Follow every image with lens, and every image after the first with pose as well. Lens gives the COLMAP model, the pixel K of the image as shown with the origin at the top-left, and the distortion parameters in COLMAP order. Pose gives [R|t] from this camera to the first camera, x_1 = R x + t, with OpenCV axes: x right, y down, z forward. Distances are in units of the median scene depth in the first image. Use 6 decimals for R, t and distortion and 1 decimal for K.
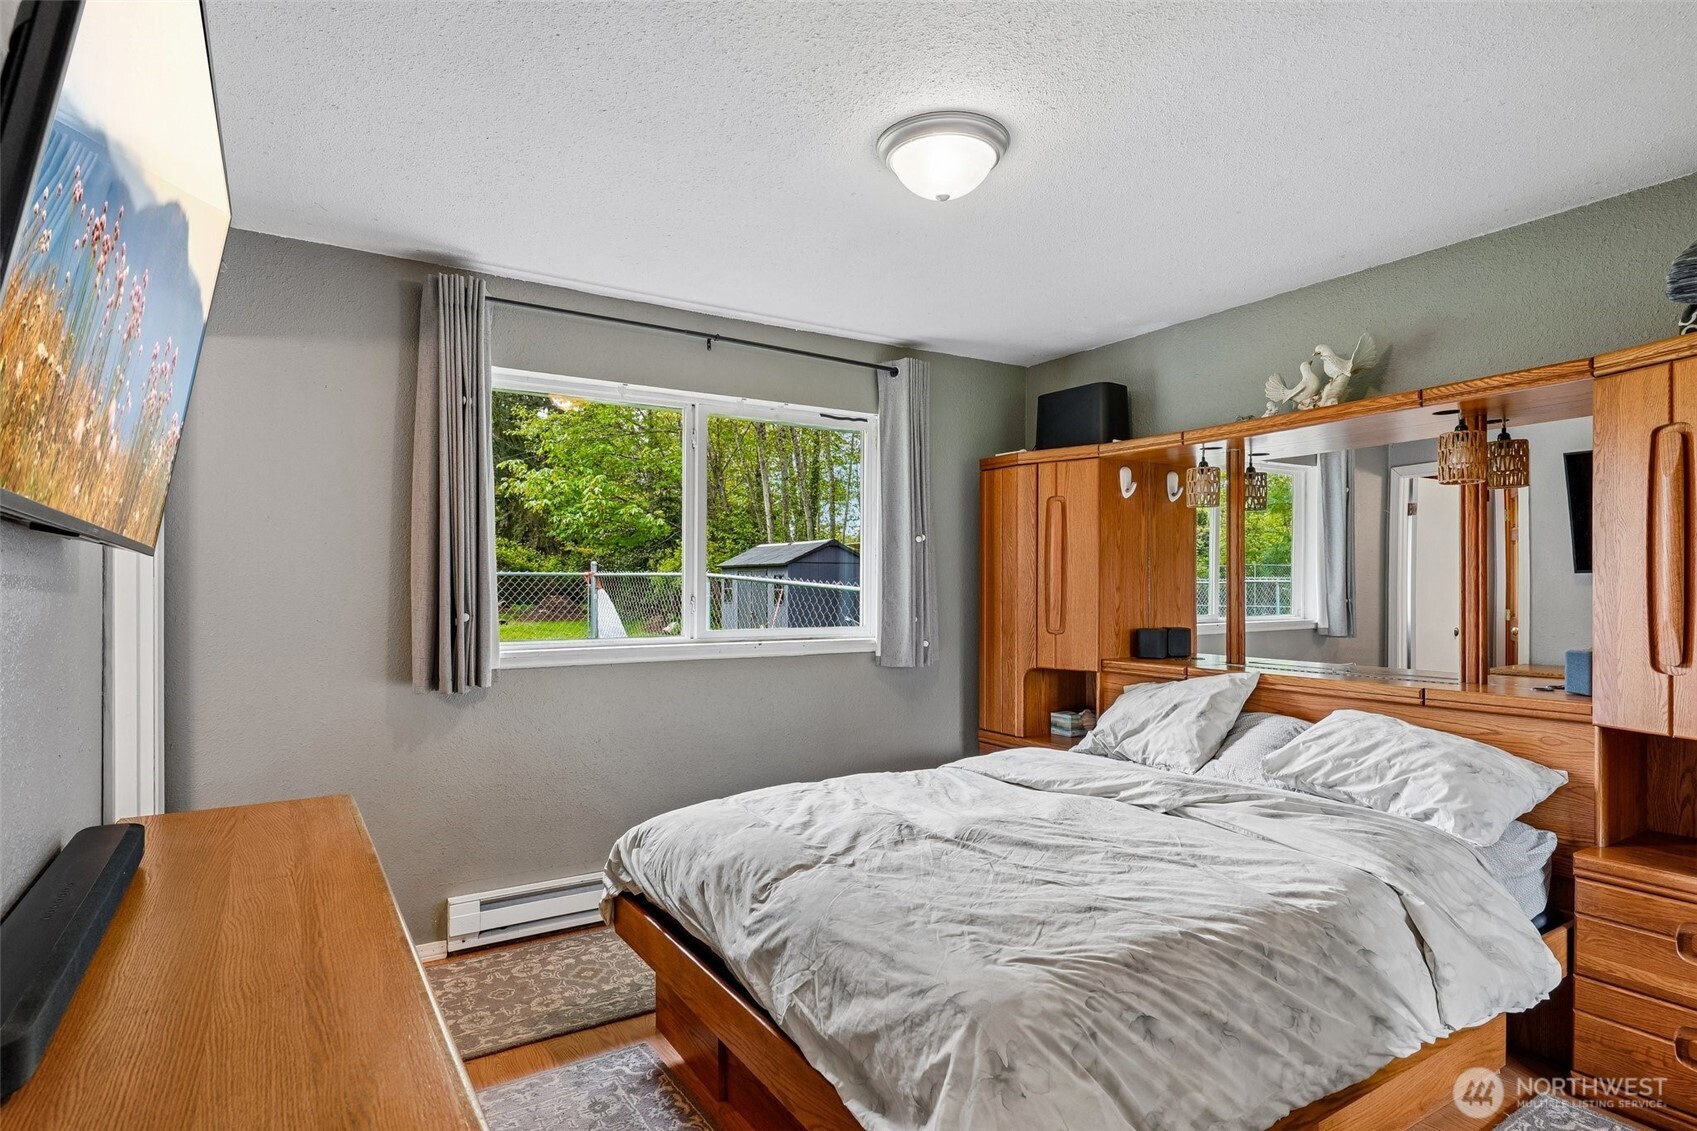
lens RADIAL K [[873.0, 0, 840.8], [0, 873.0, 578.3], [0, 0, 1]] dist [0.022032, -0.000331]
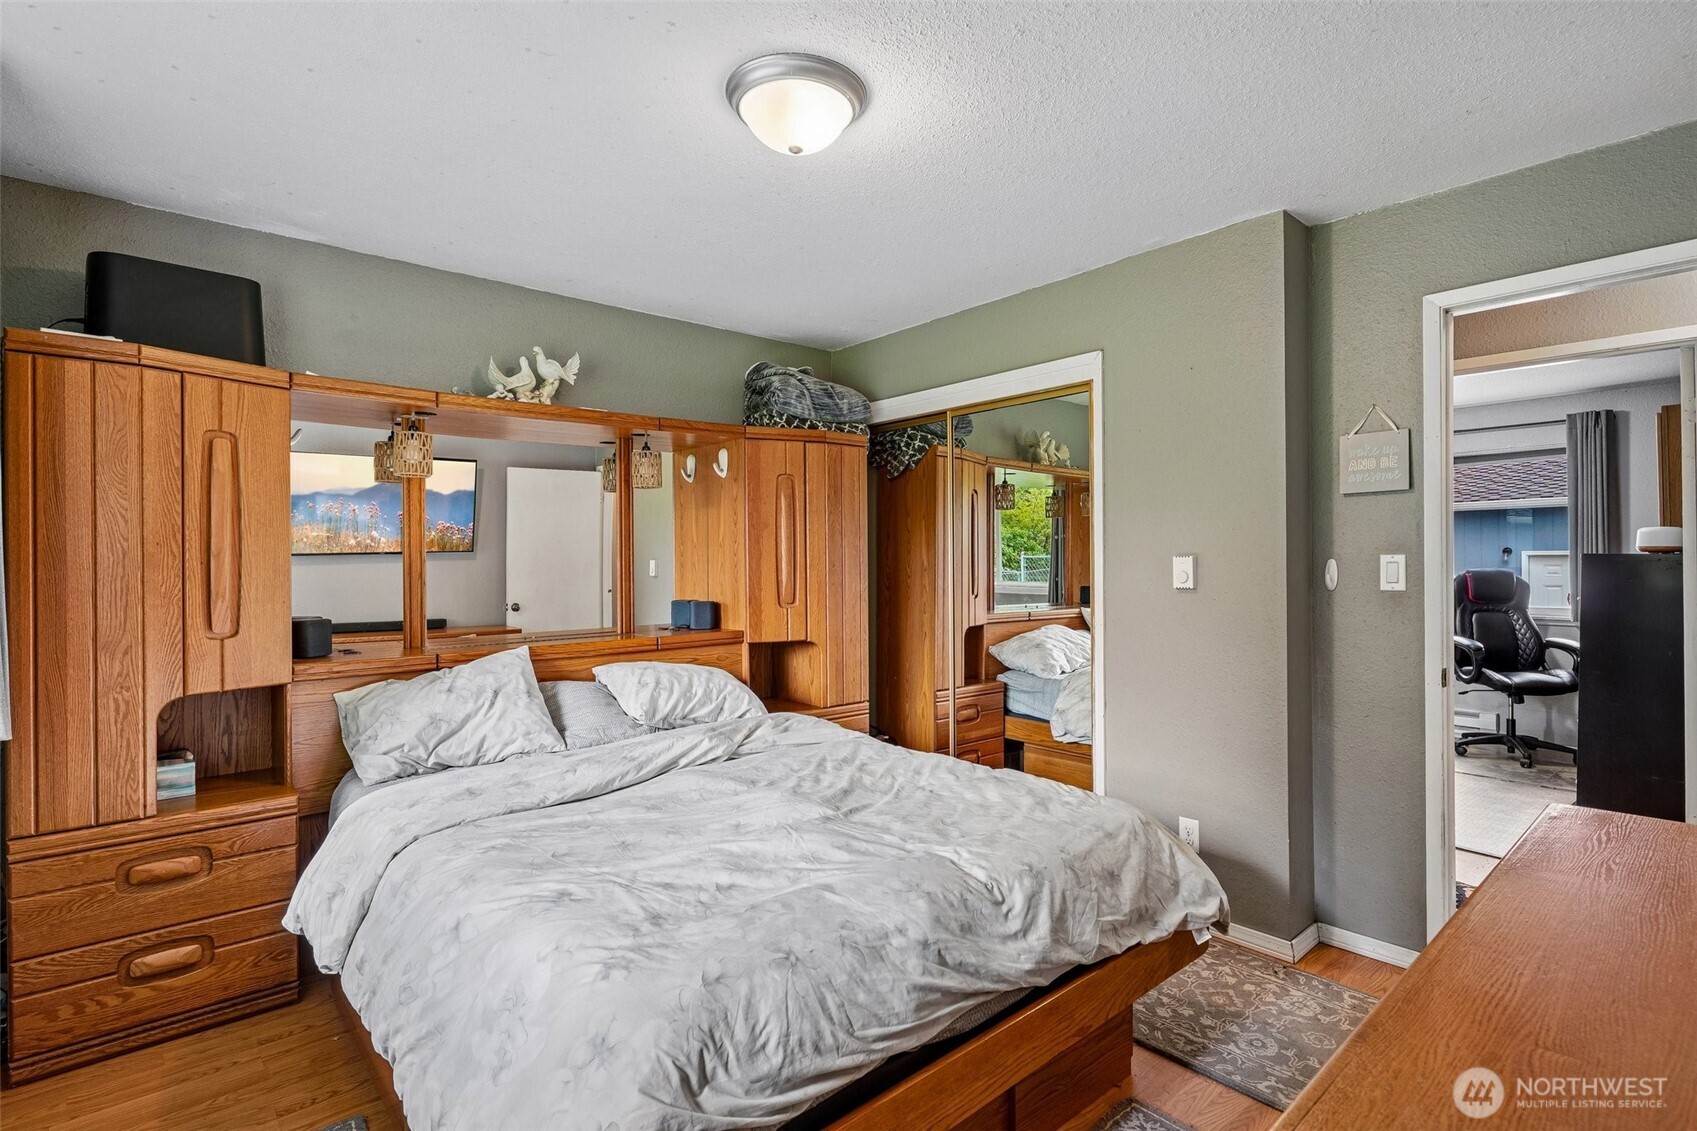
lens RADIAL K [[827.7, 0, 848.5], [0, 827.7, 565.5], [0, 0, 1]] dist [-0.001428, -0.000639]
pose [[-0.151582, -0.003721, 0.988438, -0.679168], [0.000662, 0.999992, 0.003866, 0.009225], [-0.988445, 0.001241, -0.151578, 0.949332]]
